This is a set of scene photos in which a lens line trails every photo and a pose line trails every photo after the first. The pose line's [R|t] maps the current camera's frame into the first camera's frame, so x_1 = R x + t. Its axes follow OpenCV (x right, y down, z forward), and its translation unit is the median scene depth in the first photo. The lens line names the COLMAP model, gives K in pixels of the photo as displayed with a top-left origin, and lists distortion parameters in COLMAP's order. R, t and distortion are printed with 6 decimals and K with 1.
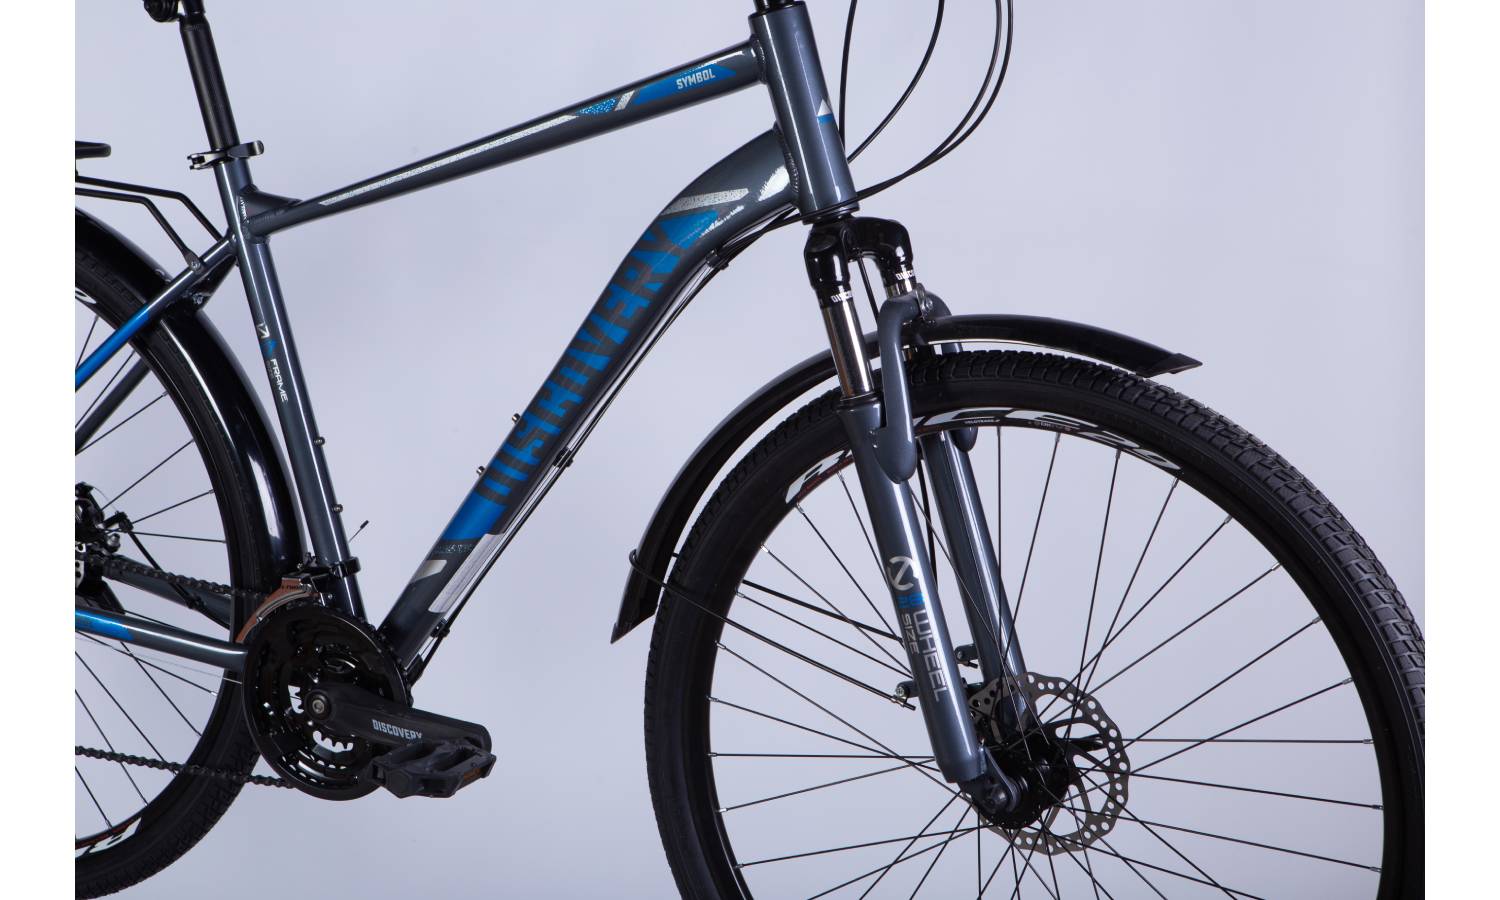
lens RADIAL K [[3081.5, 0, 805.3], [0, 3081.5, 479.3], [0, 0, 1]] dist [0.207417, -0.045221]
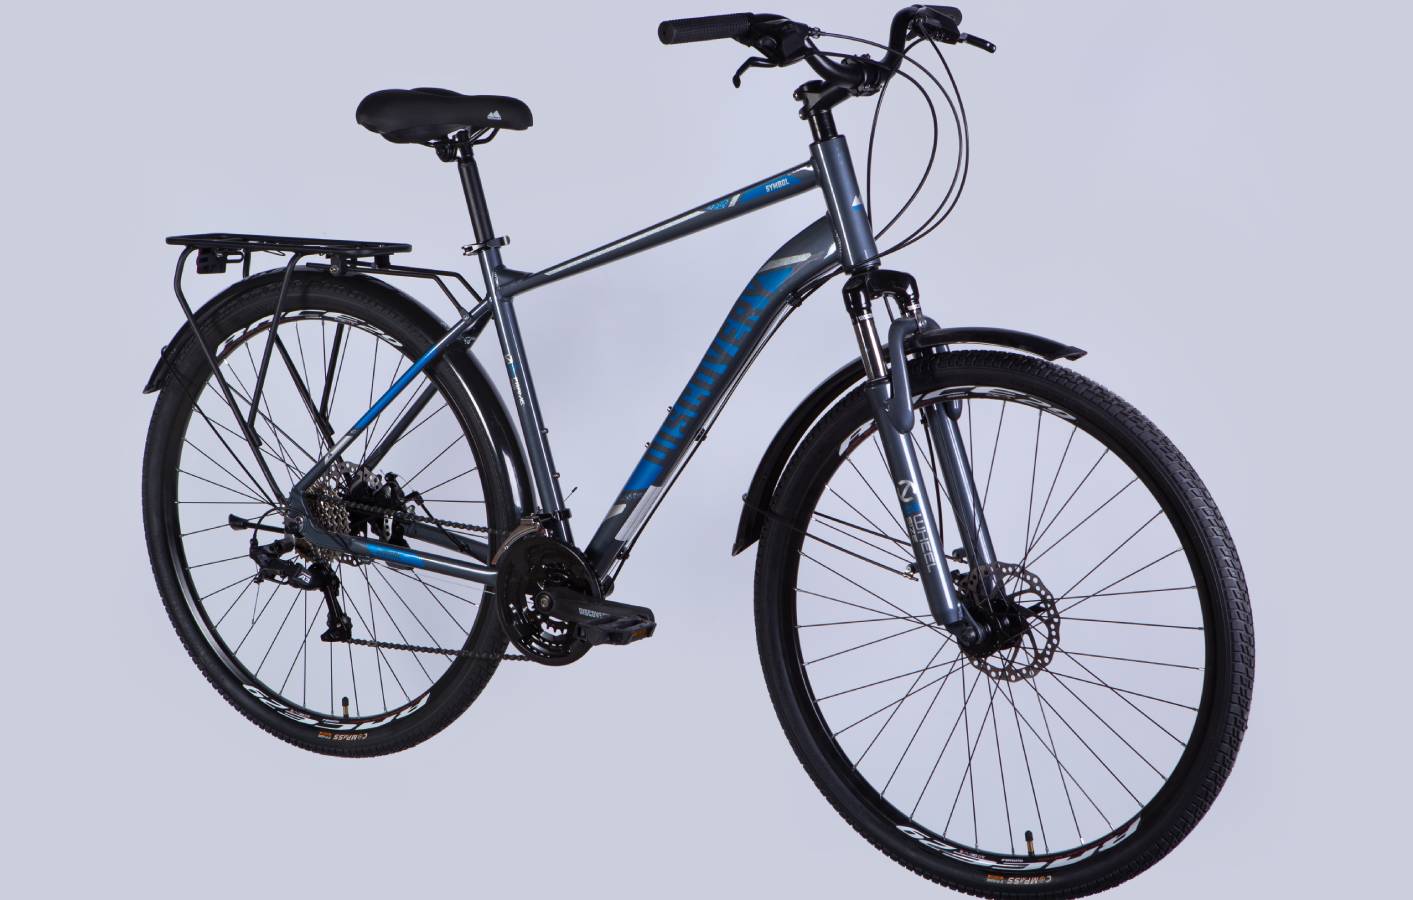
lens RADIAL K [[3627.1, 0, 706.5], [0, 3627.1, 450.0], [0, 0, 1]] dist [0.074618, -0.077690]
pose [[0.992985, -0.013659, -0.117445, 0.140950], [0.004599, 0.997015, -0.077067, 0.144657], [0.118148, 0.075986, 0.990084, -0.810592]]
